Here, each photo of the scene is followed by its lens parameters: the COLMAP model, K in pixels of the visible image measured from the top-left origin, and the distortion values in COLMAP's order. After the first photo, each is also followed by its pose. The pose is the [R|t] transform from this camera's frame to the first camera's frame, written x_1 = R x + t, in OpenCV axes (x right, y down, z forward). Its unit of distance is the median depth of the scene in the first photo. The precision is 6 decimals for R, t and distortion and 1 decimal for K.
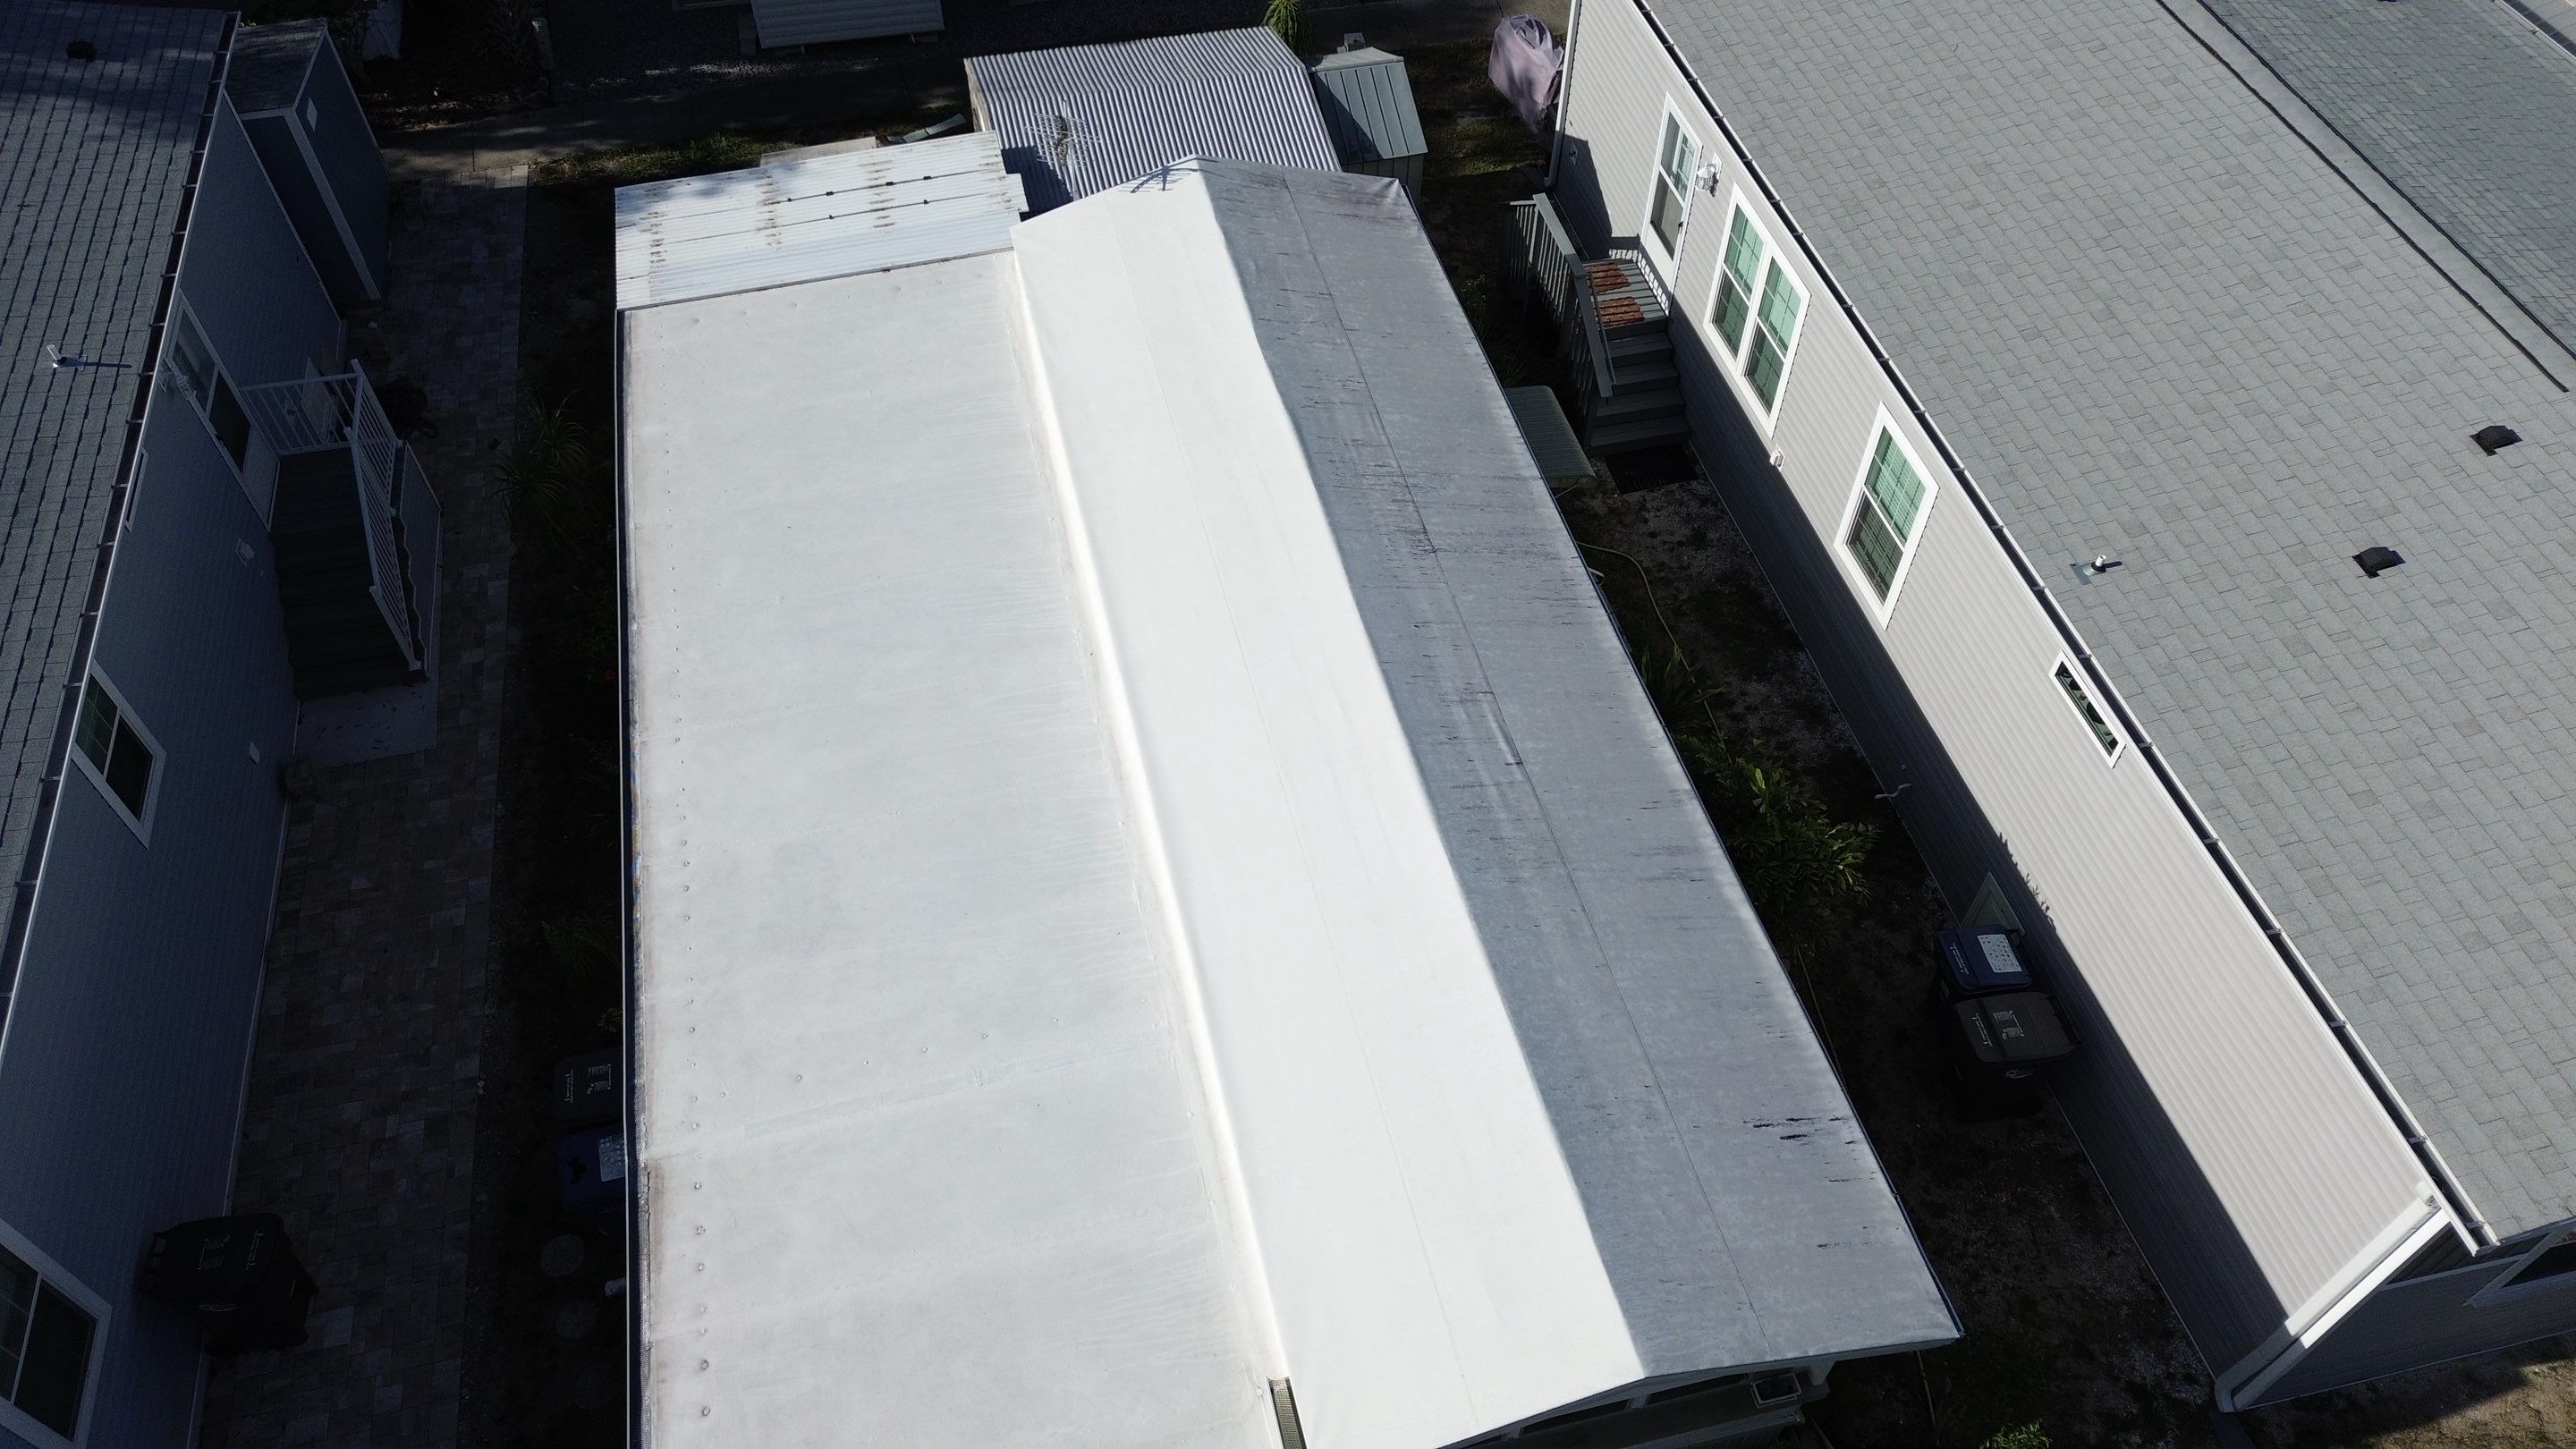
lens RADIAL K [[1836.3, 0, 1288.0], [0, 1836.3, 724.5], [0, 0, 1]] dist [0.079253, -0.076143]
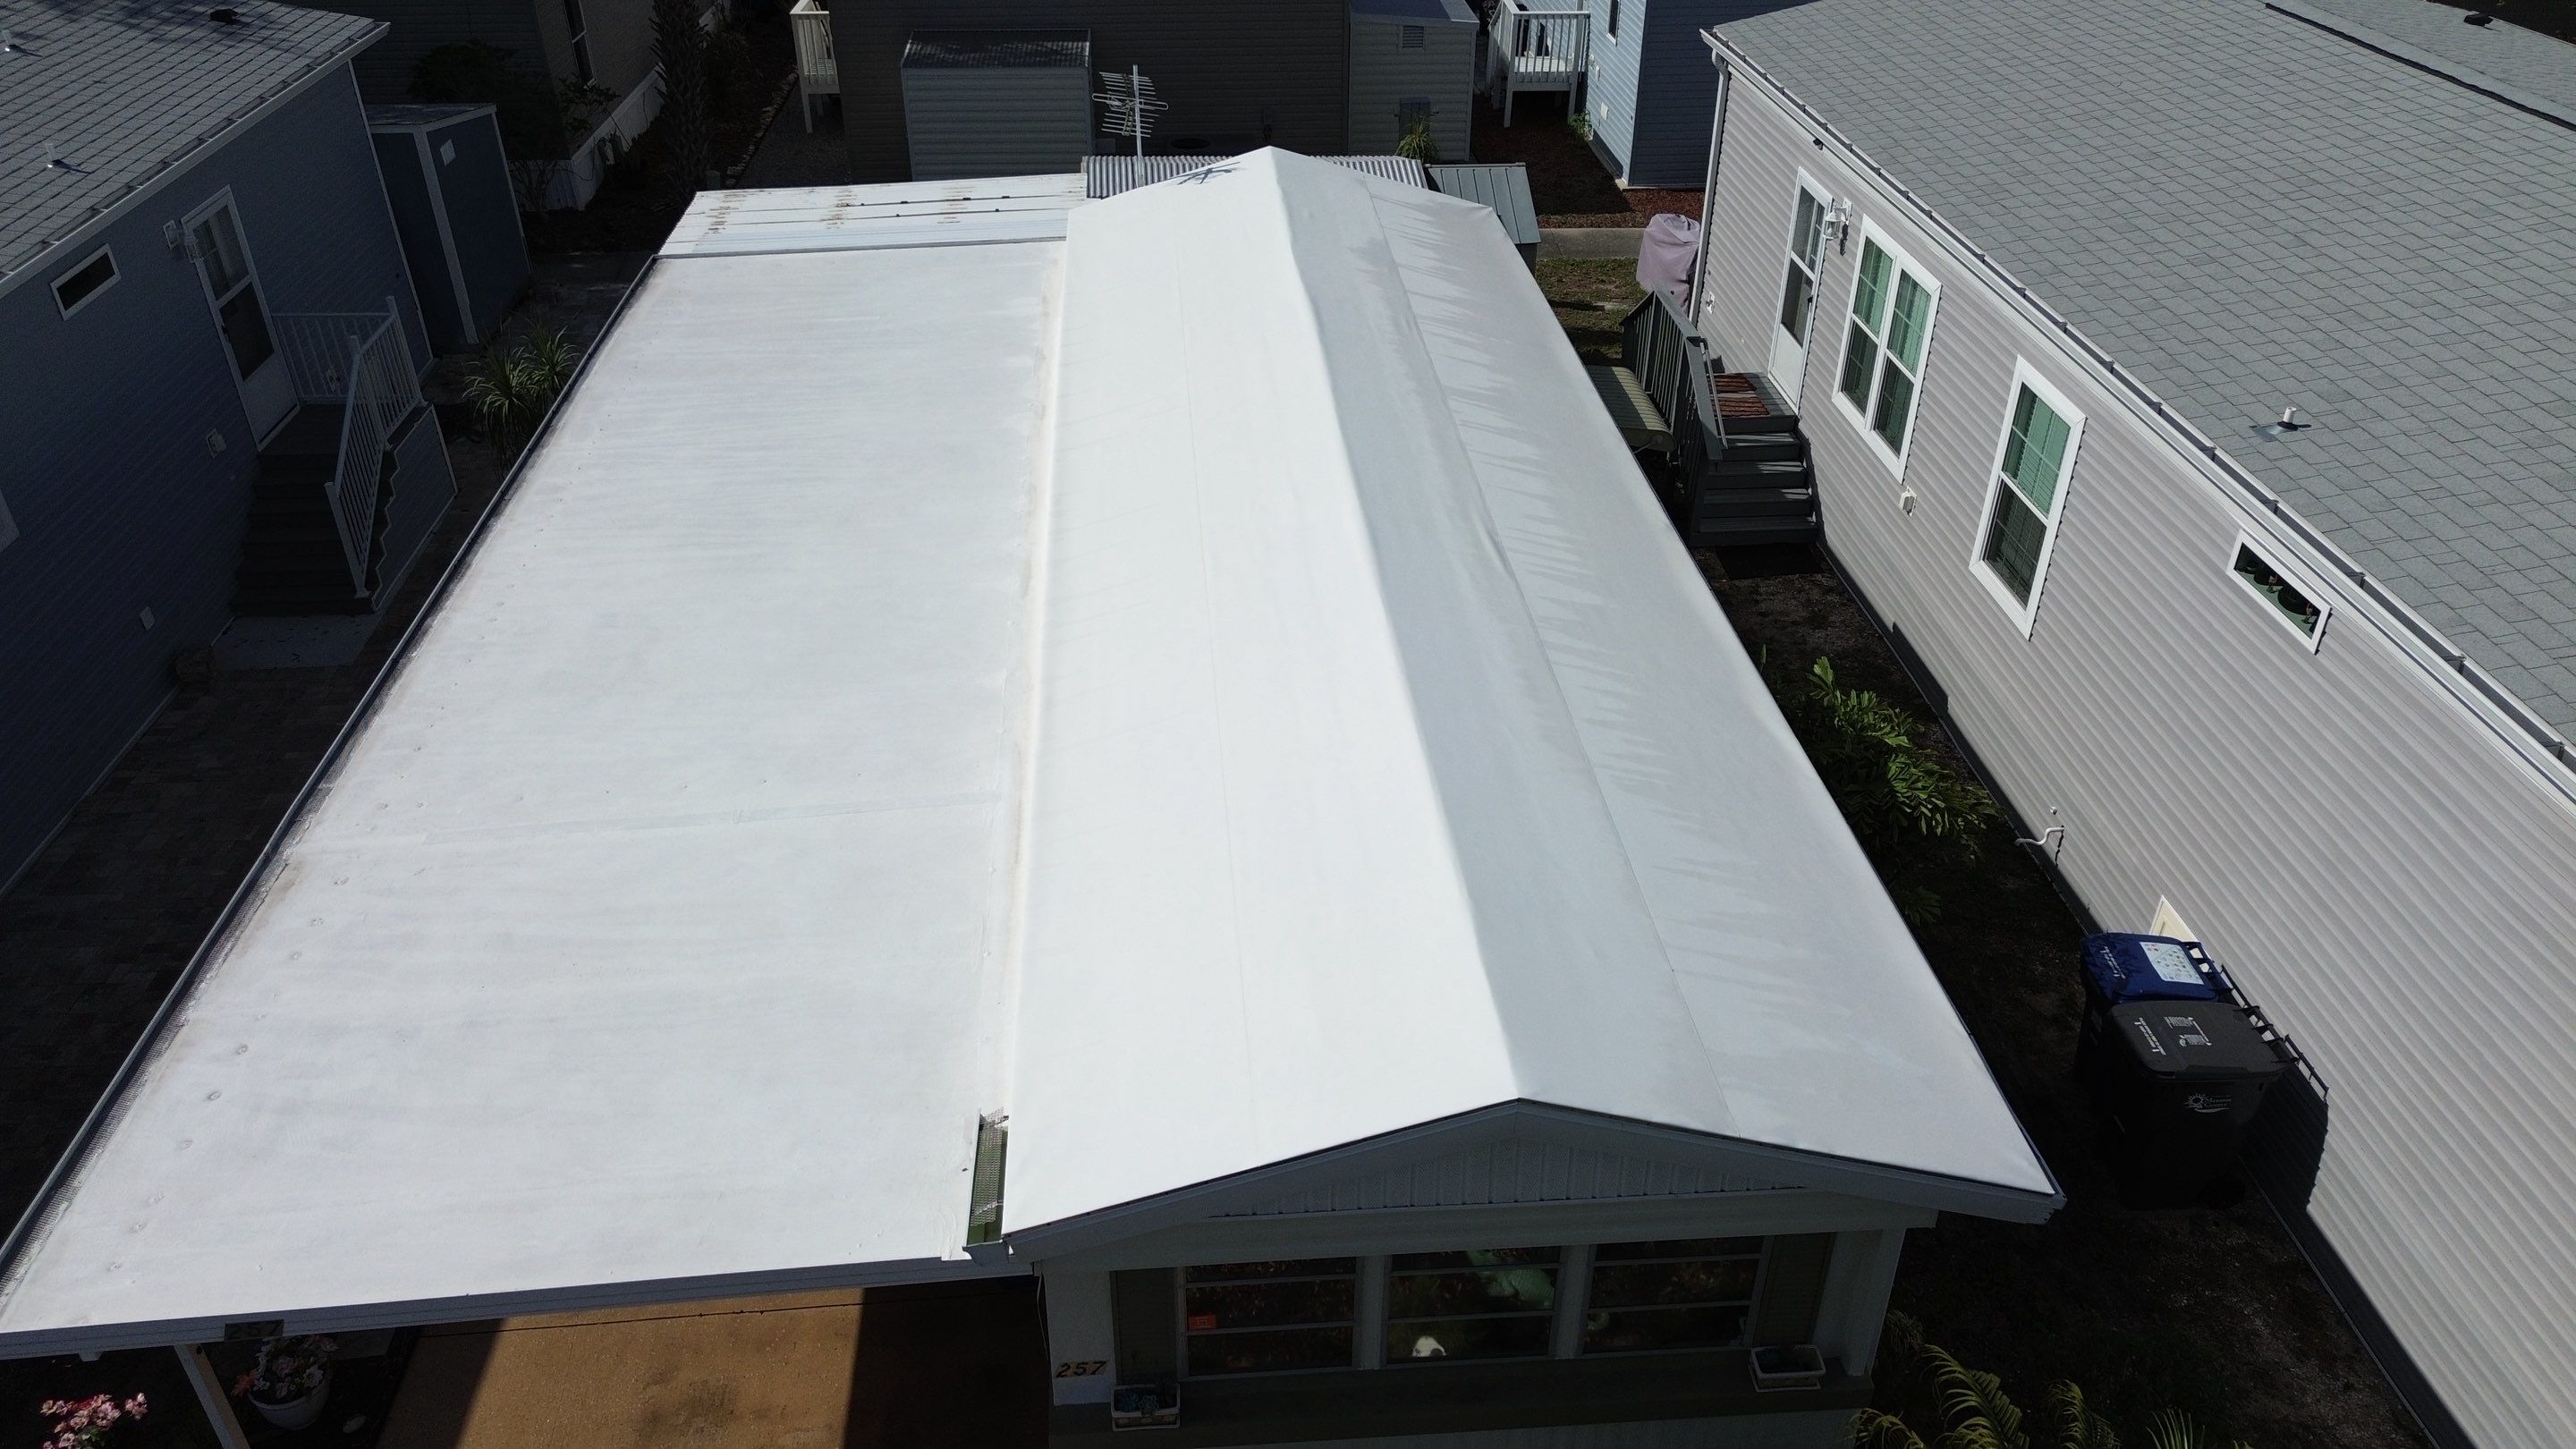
lens RADIAL K [[1836.3, 0, 1288.0], [0, 1836.3, 724.5], [0, 0, 1]] dist [0.079253, -0.076143]
pose [[0.987430, 0.084195, -0.133769, 0.122310], [-0.121094, 0.946889, -0.297888, 0.279842], [0.101584, 0.310342, 0.945182, 0.227615]]
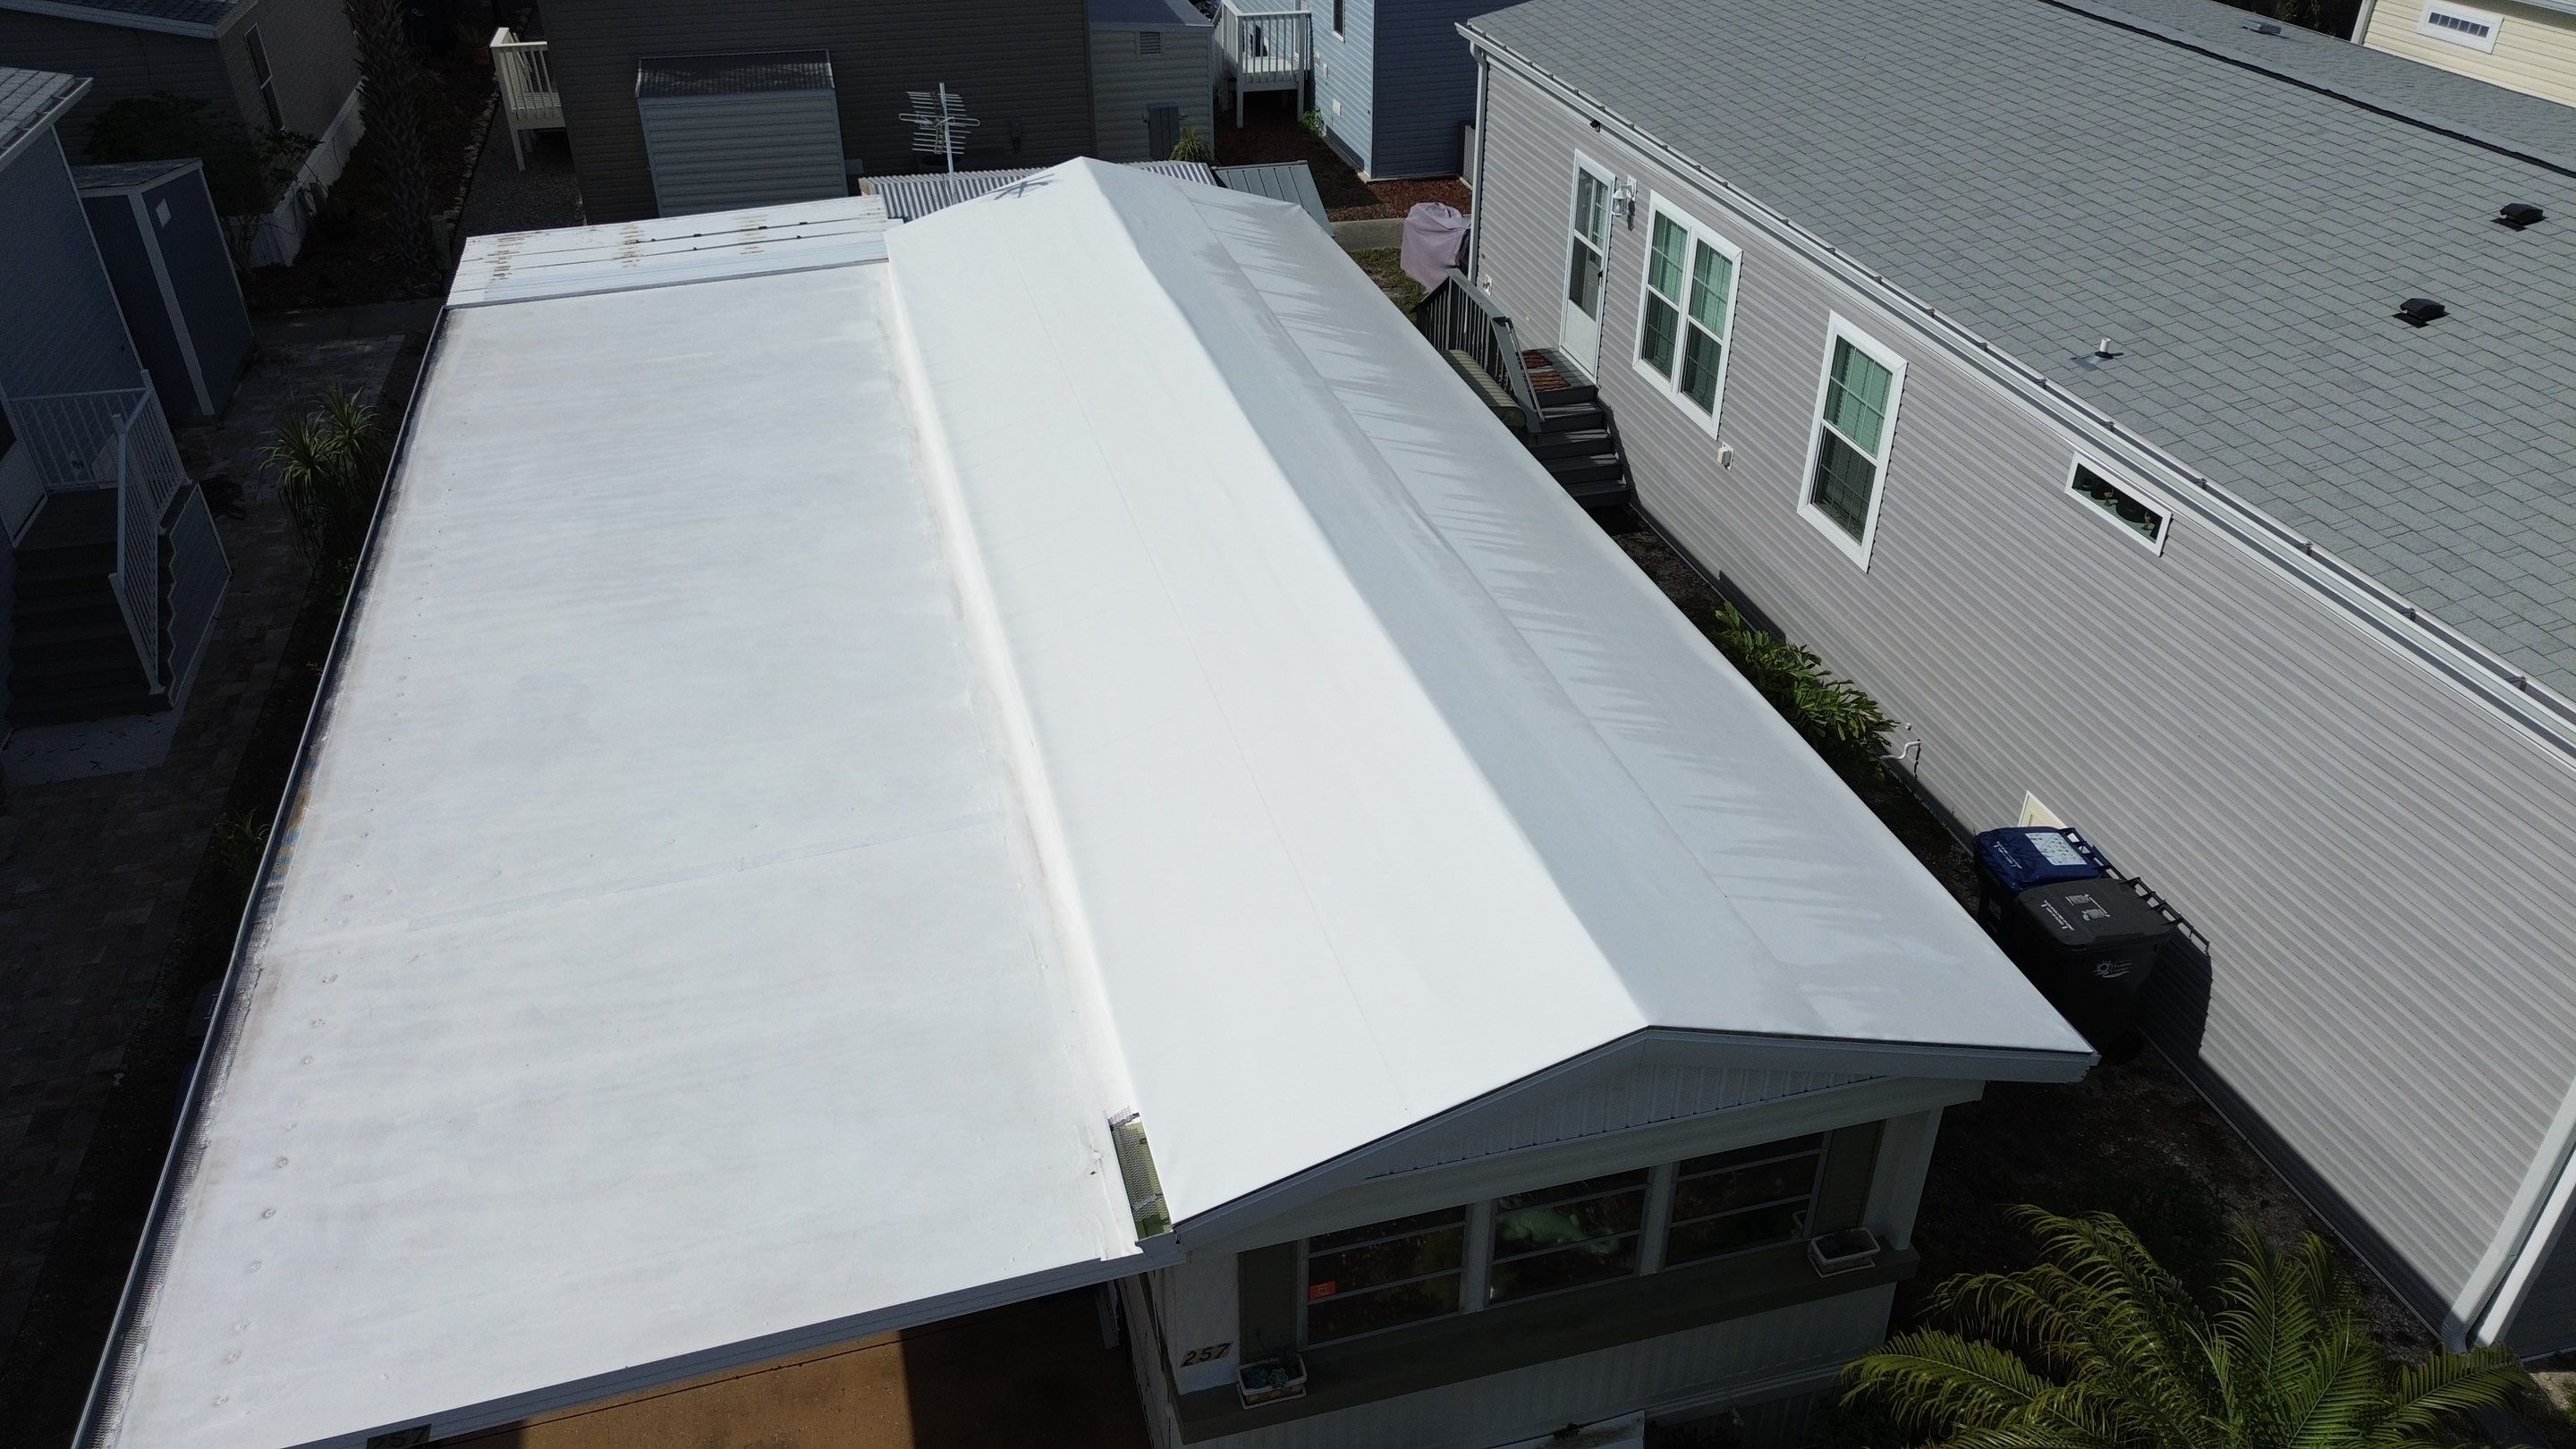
lens RADIAL K [[1836.3, 0, 1288.0], [0, 1836.3, 724.5], [0, 0, 1]] dist [0.079253, -0.076143]
pose [[0.999513, -0.021021, 0.023050, 0.030437], [0.027092, 0.951218, -0.307328, 0.294489], [-0.015465, 0.307803, 0.951324, 0.208935]]
